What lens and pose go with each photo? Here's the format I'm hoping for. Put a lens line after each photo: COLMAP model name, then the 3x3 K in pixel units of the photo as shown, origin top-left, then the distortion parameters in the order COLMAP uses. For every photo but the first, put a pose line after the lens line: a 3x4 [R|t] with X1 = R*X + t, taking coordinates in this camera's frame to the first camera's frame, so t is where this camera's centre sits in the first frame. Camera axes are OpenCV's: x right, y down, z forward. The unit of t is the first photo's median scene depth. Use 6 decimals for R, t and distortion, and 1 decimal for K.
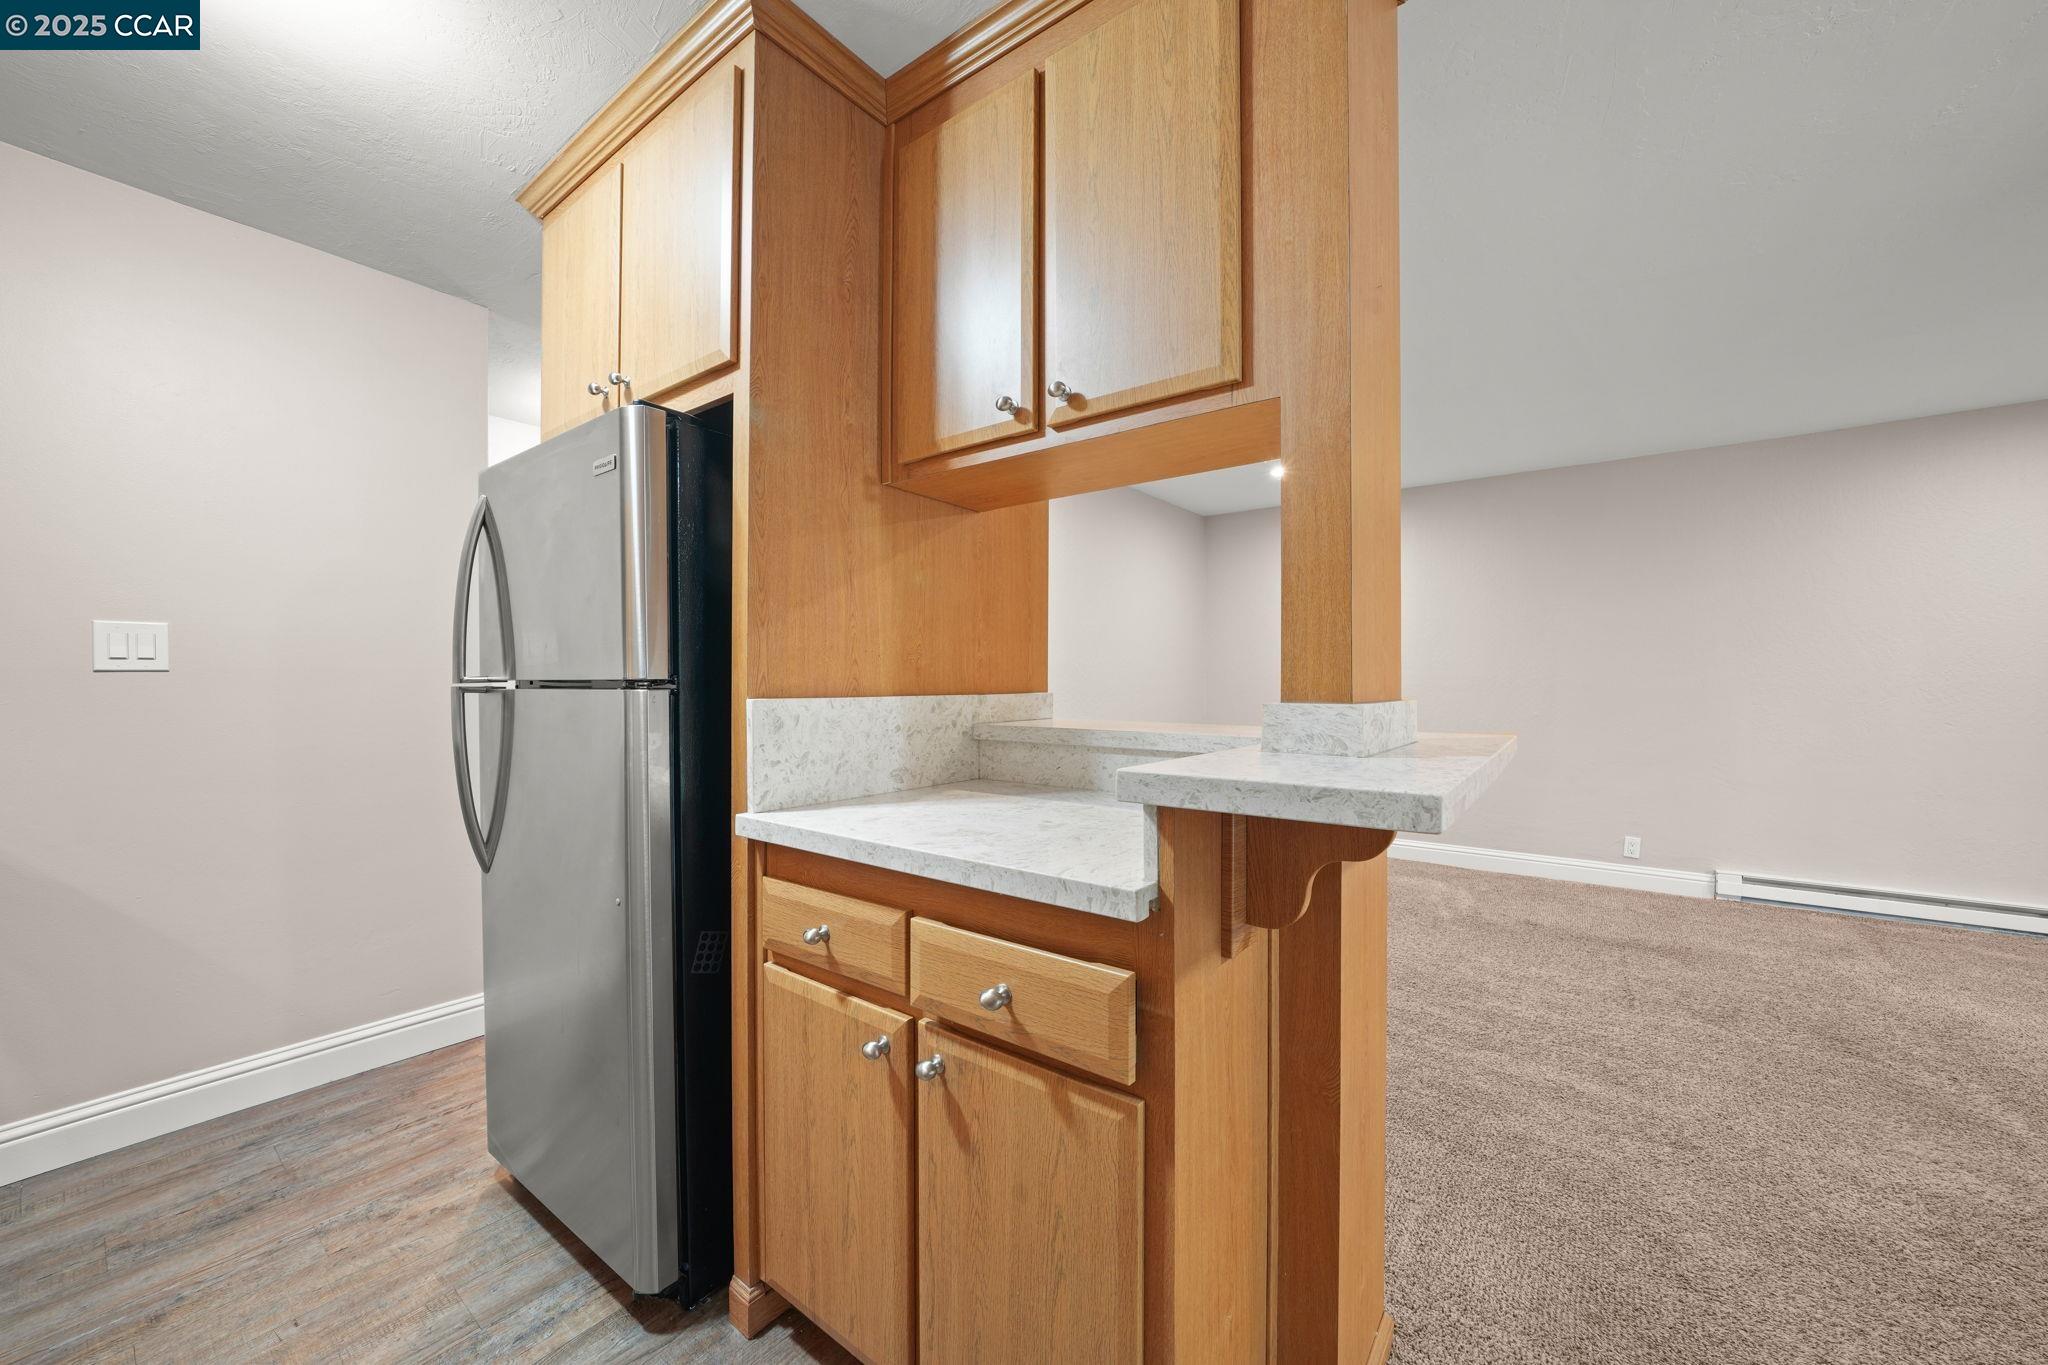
lens RADIAL K [[755.3, 0, 1027.1], [0, 755.3, 687.8], [0, 0, 1]] dist [-0.020030, 0.004455]
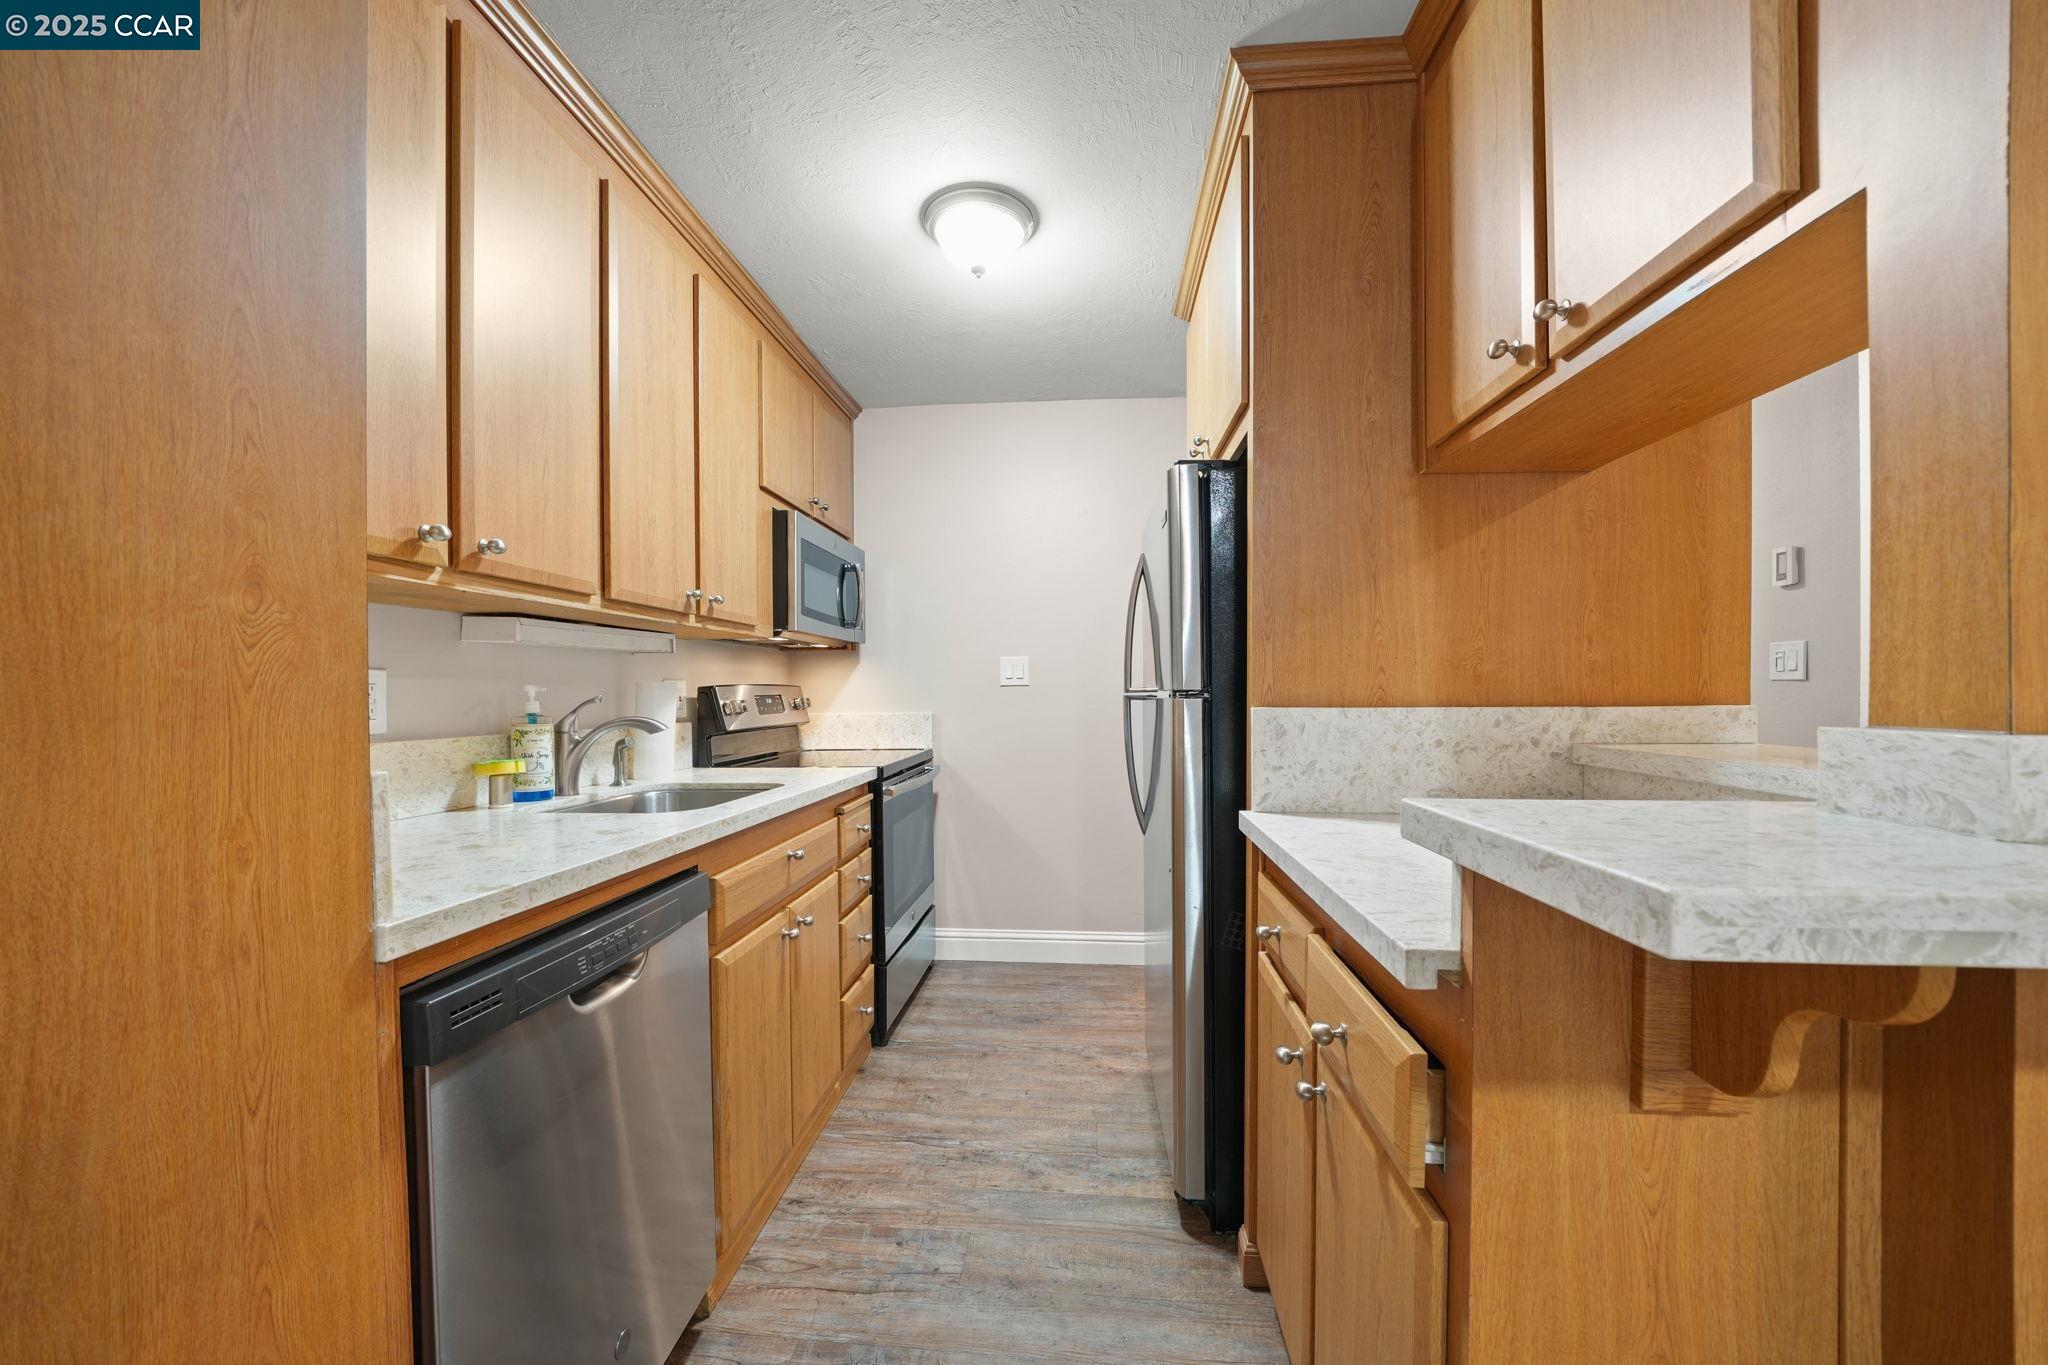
lens RADIAL K [[751.5, 0, 1023.1], [0, 751.5, 698.5], [0, 0, 1]] dist [-0.021491, 0.004089]
pose [[0.529298, 0.005413, -0.848419, 0.336818], [-0.001763, 0.999985, 0.005281, -0.002818], [0.848434, -0.001300, 0.529299, 0.122702]]
